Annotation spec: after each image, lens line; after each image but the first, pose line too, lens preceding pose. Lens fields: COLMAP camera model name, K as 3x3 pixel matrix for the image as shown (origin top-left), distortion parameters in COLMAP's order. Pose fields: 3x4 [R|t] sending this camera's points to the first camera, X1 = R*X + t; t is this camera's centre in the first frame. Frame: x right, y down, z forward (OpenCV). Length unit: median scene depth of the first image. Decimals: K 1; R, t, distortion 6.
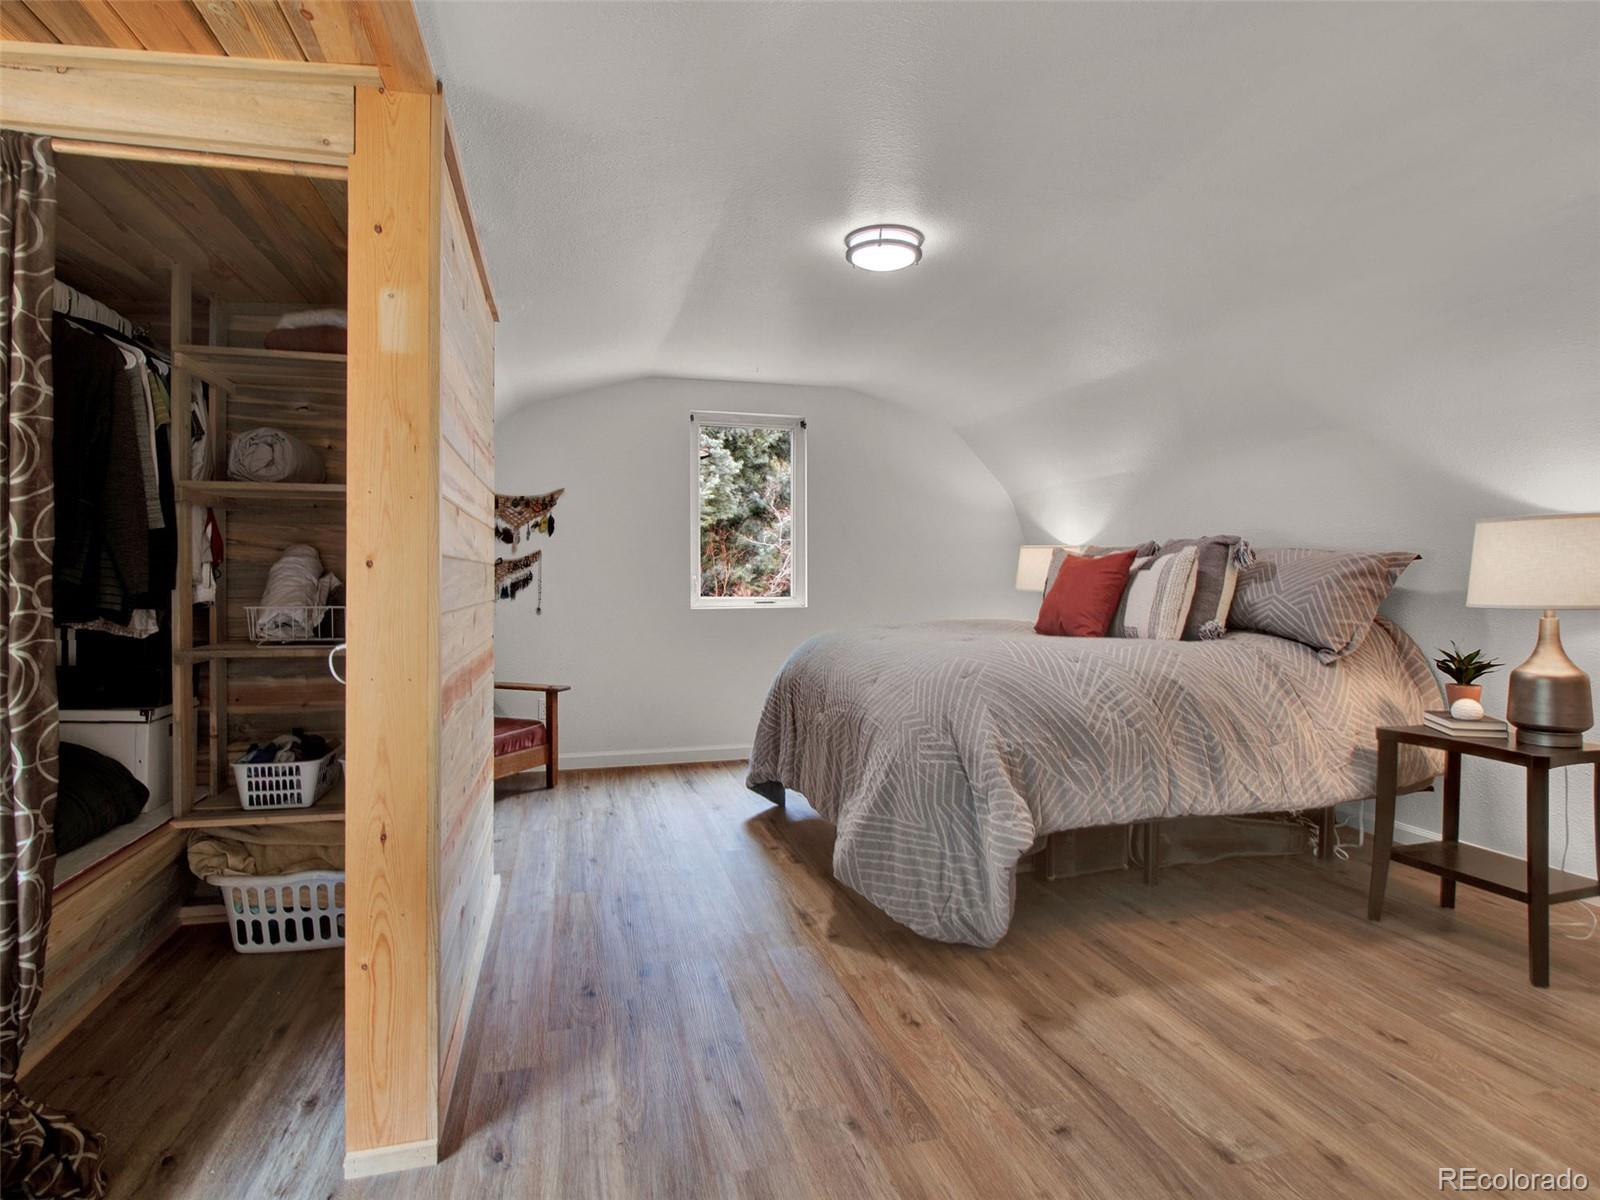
lens RADIAL K [[882.4, 0, 791.6], [0, 882.4, 586.9], [0, 0, 1]] dist [0.000406, -0.016618]
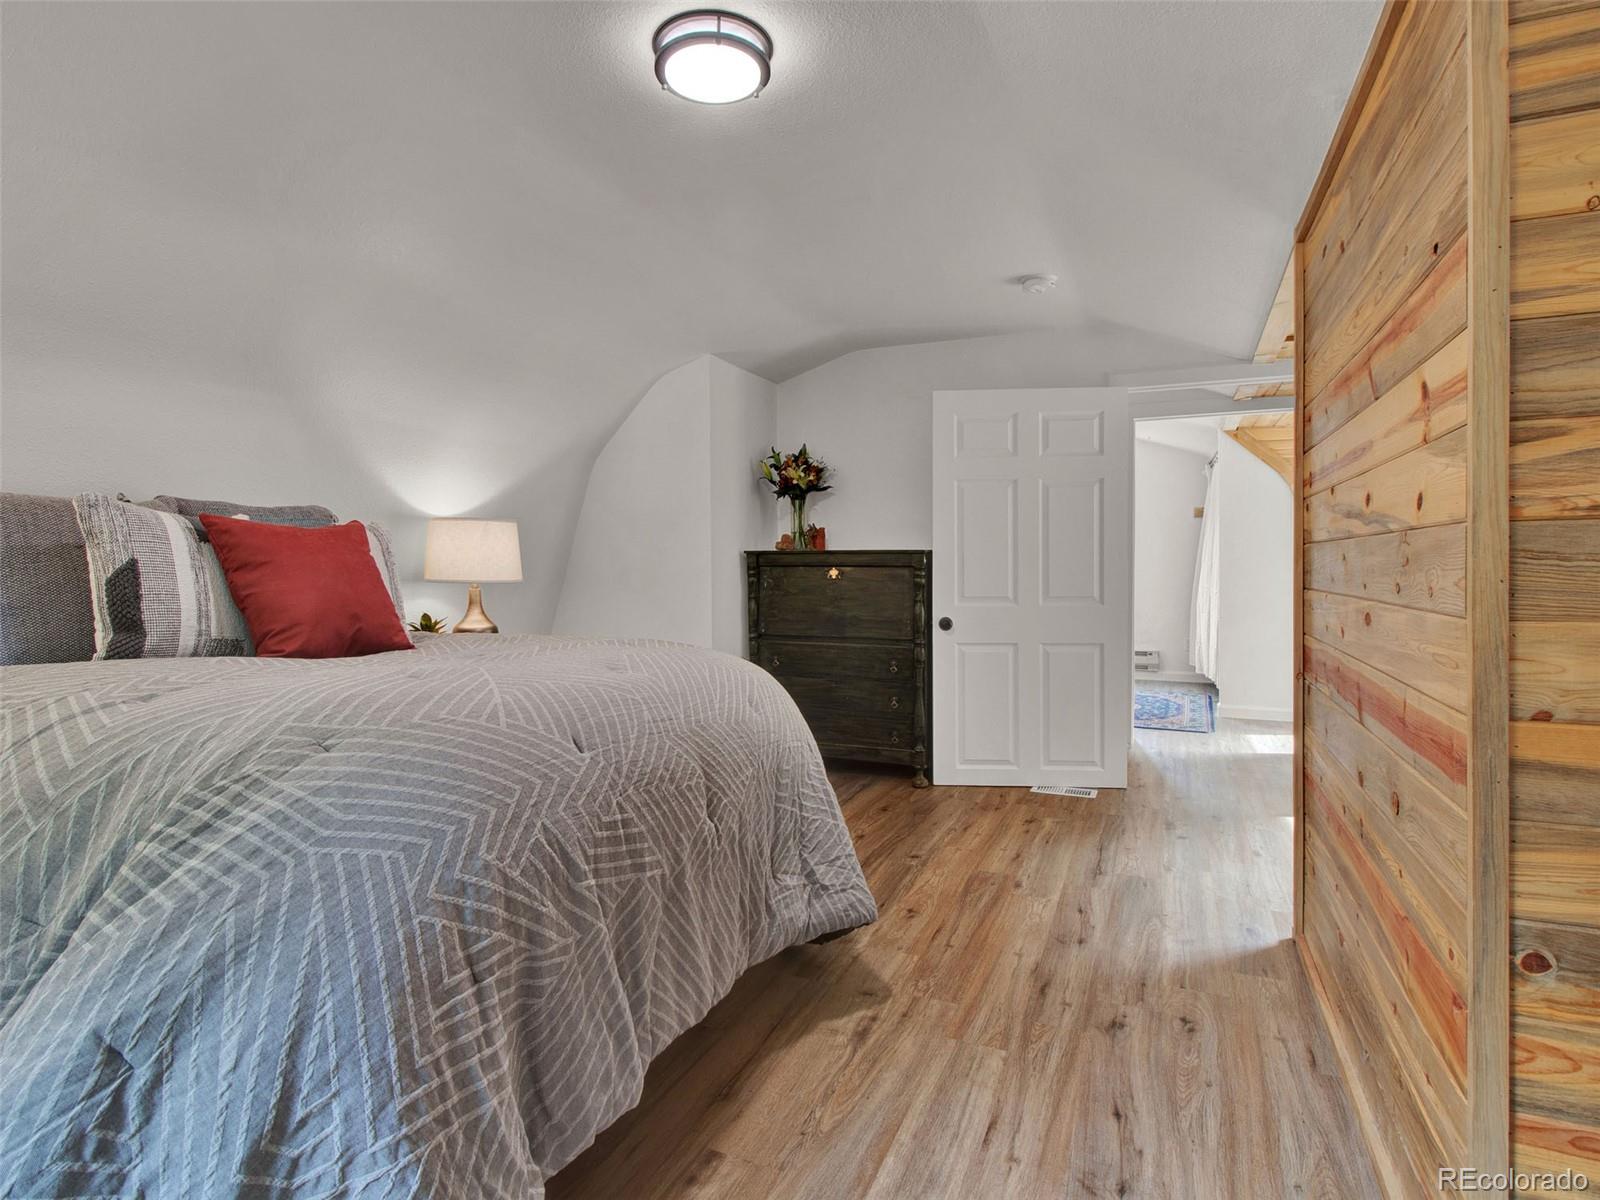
lens RADIAL K [[882.4, 0, 791.6], [0, 882.4, 586.9], [0, 0, 1]] dist [0.000406, -0.016618]
pose [[-0.800950, -0.009499, 0.598656, -0.446720], [0.006862, 0.999663, 0.025042, 0.000438], [-0.598692, 0.024165, -0.800615, 1.980881]]
